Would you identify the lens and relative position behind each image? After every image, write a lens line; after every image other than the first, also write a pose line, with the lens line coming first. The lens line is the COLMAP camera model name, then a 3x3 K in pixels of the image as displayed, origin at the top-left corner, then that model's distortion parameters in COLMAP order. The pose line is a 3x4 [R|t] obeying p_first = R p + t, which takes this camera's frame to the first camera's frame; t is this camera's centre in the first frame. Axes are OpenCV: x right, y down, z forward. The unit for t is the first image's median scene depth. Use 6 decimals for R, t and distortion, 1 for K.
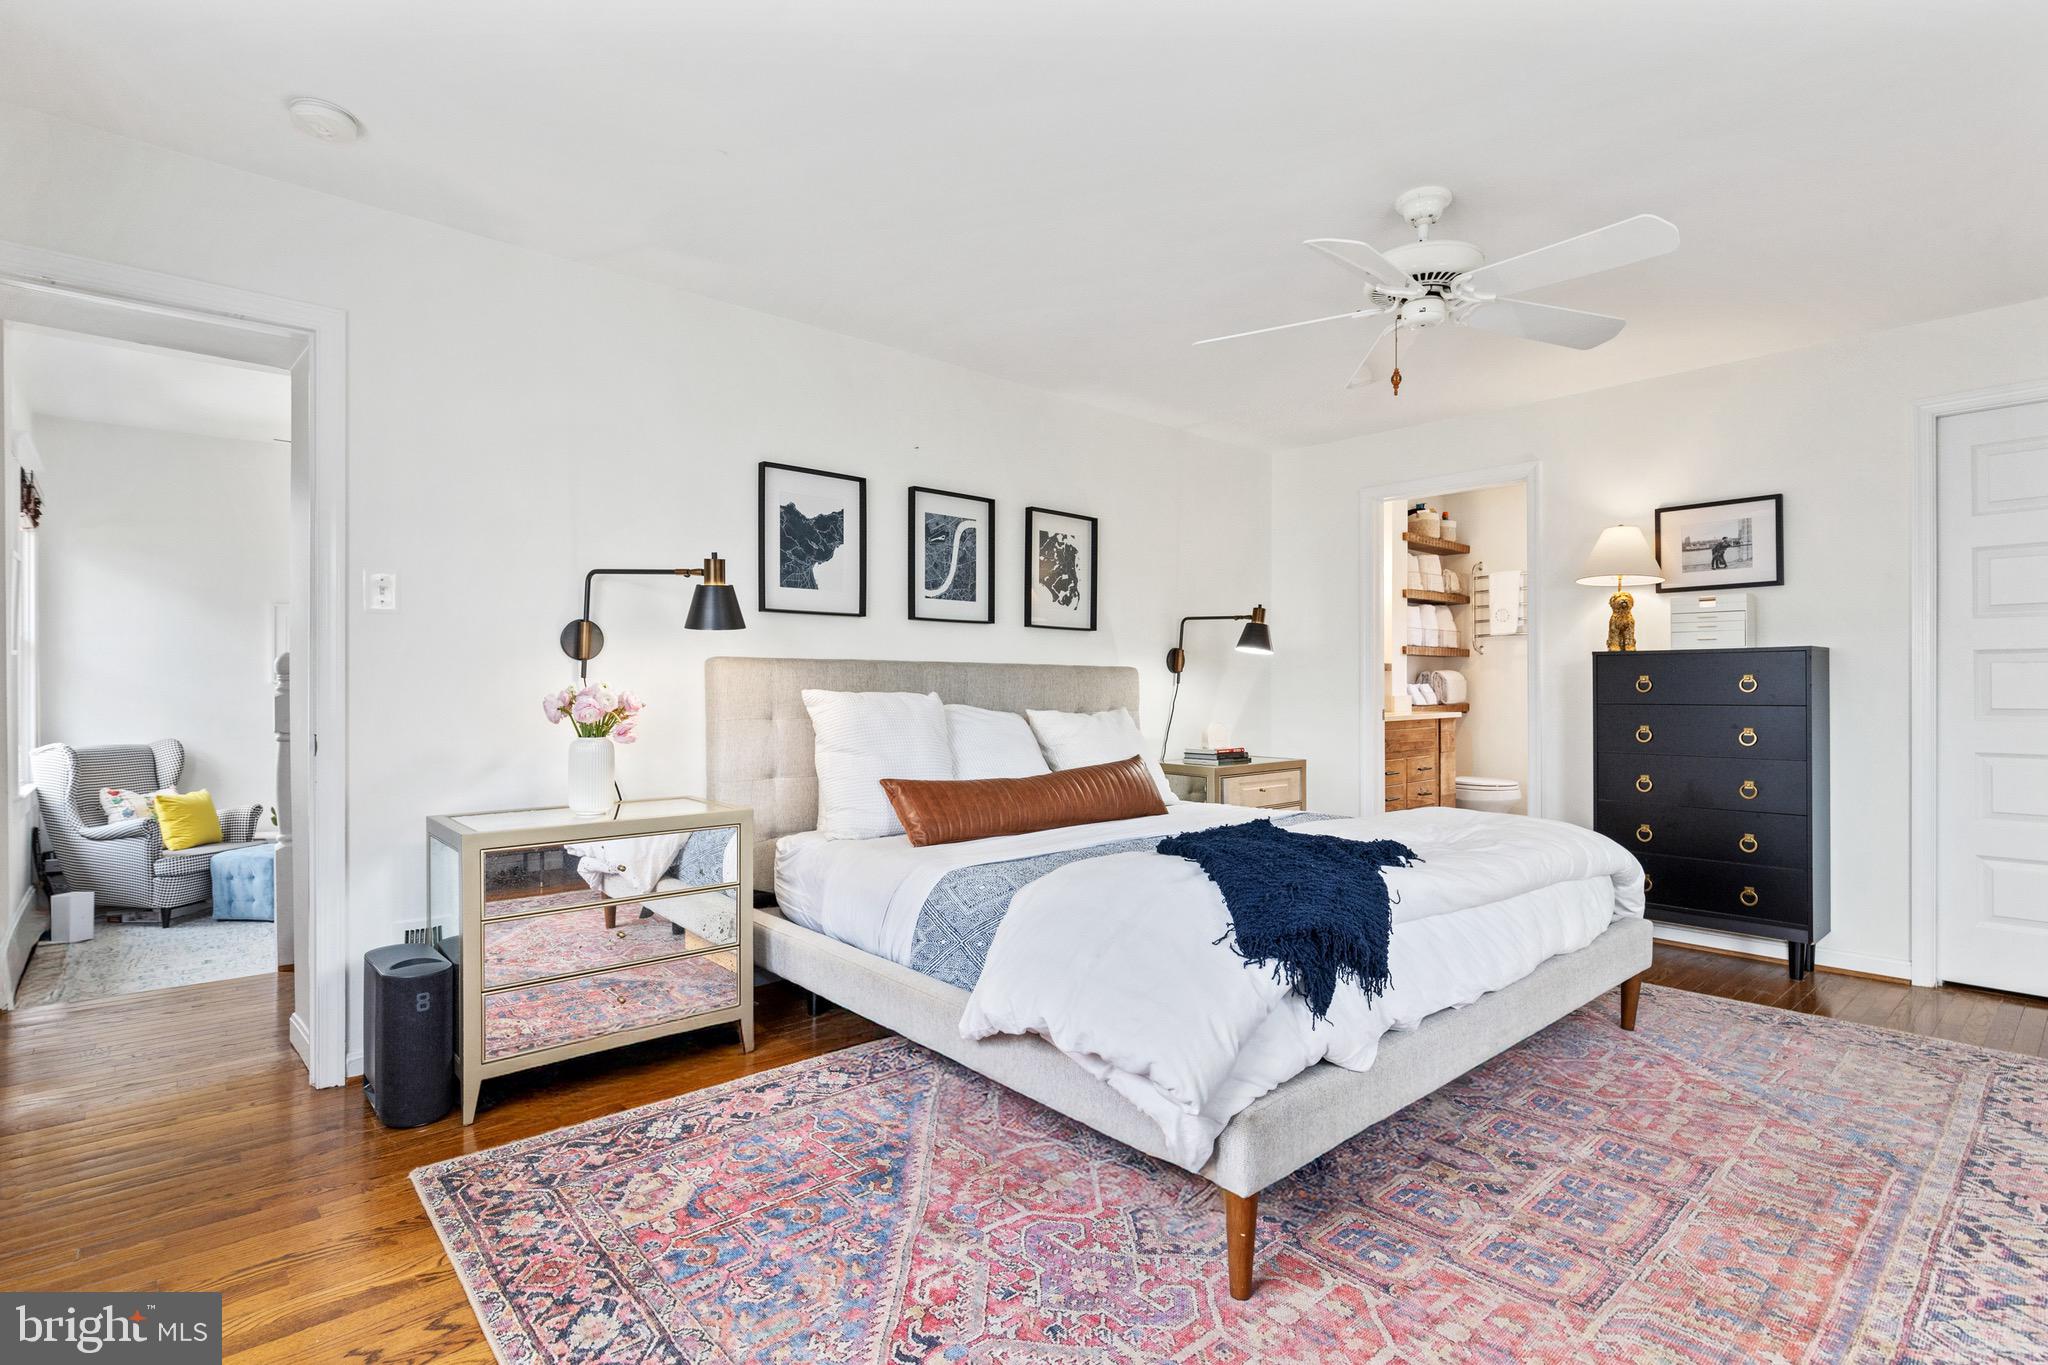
lens RADIAL K [[997.4, 0, 1025.2], [0, 997.4, 686.8], [0, 0, 1]] dist [-0.002170, -0.000537]
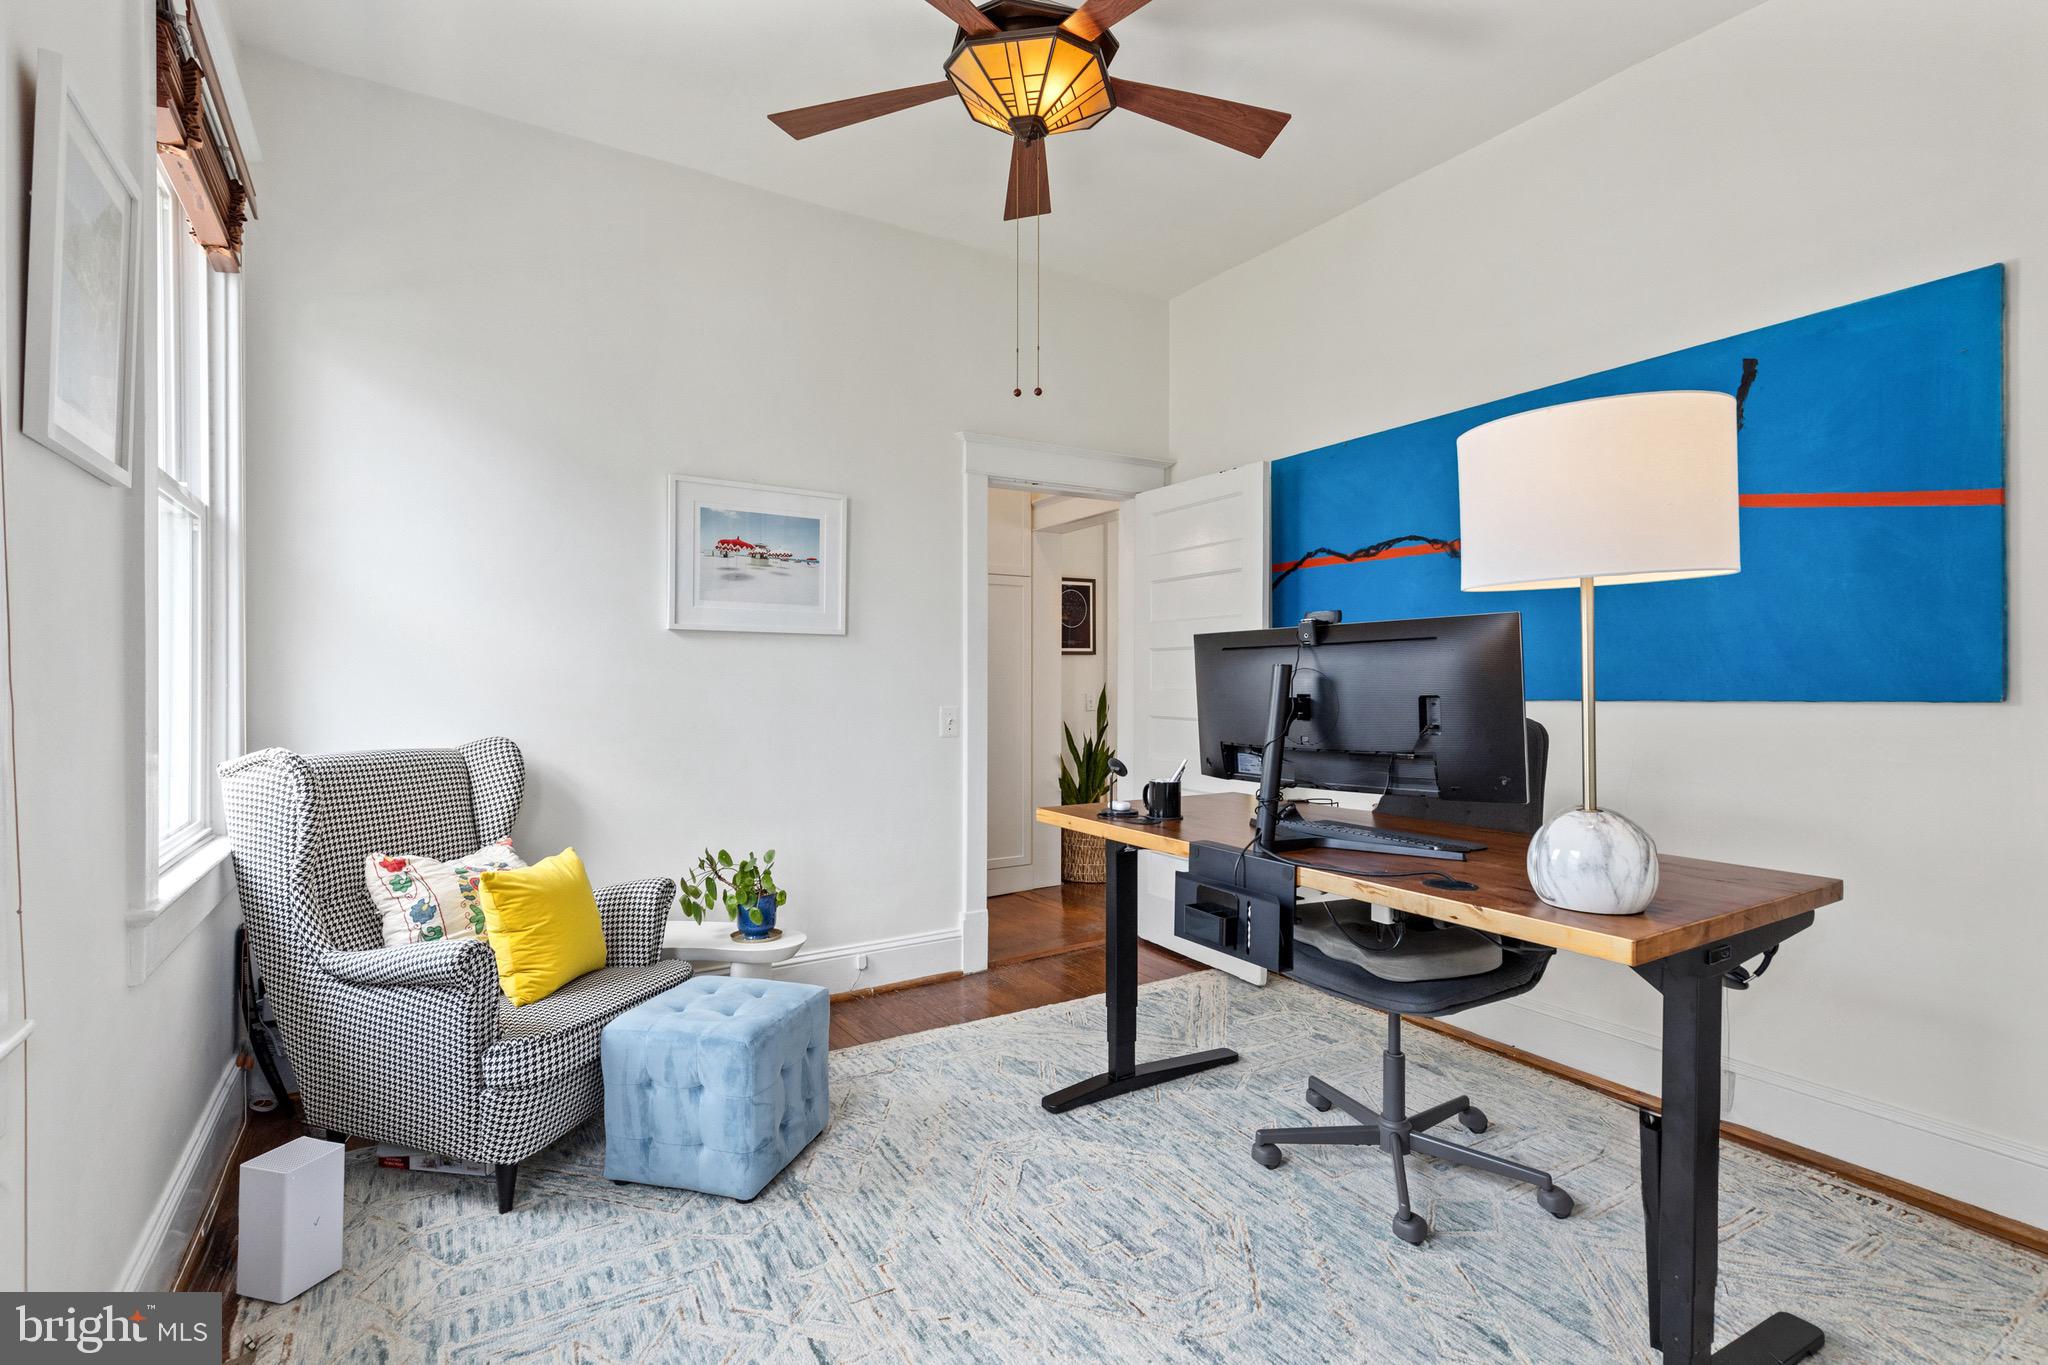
lens RADIAL K [[931.3, 0, 1022.7], [0, 931.3, 680.0], [0, 0, 1]] dist [0.002867, -0.000966]
pose [[0.989176, 0.007892, -0.146524, -0.576189], [-0.007117, 0.999958, 0.005815, 0.021748], [0.146564, -0.004709, 0.989190, 0.628339]]
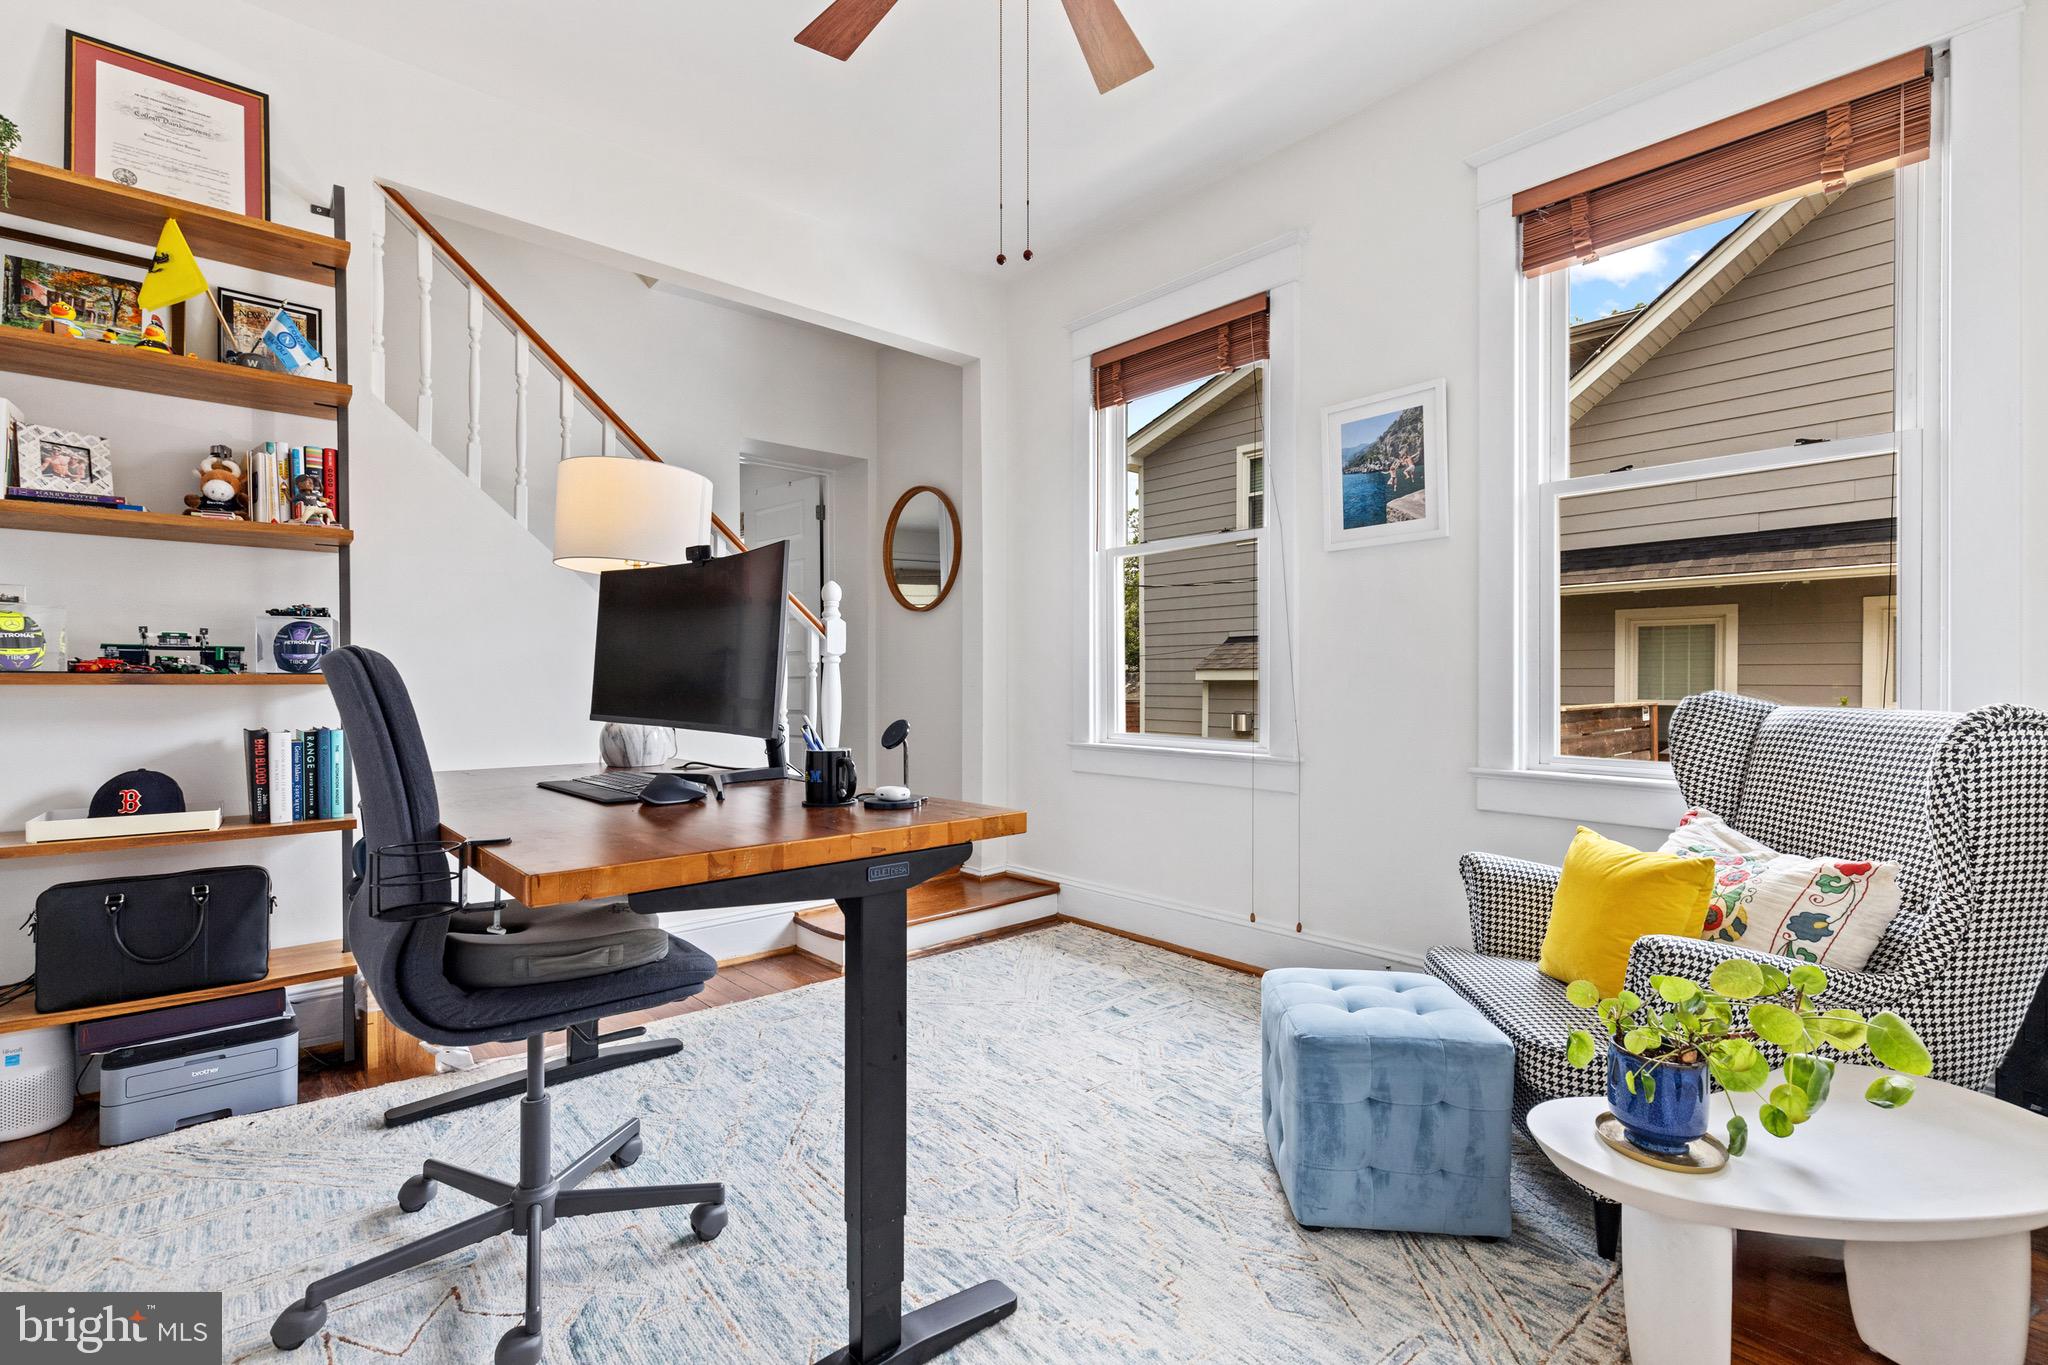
lens RADIAL K [[931.3, 0, 1019.9], [0, 931.3, 682.2], [0, 0, 1]] dist [0.002867, -0.000966]
pose [[-0.999675, 0.006934, -0.024529, -0.621002], [0.006894, 0.999975, 0.001716, 0.043277], [0.024541, 0.001546, -0.999698, 1.287302]]
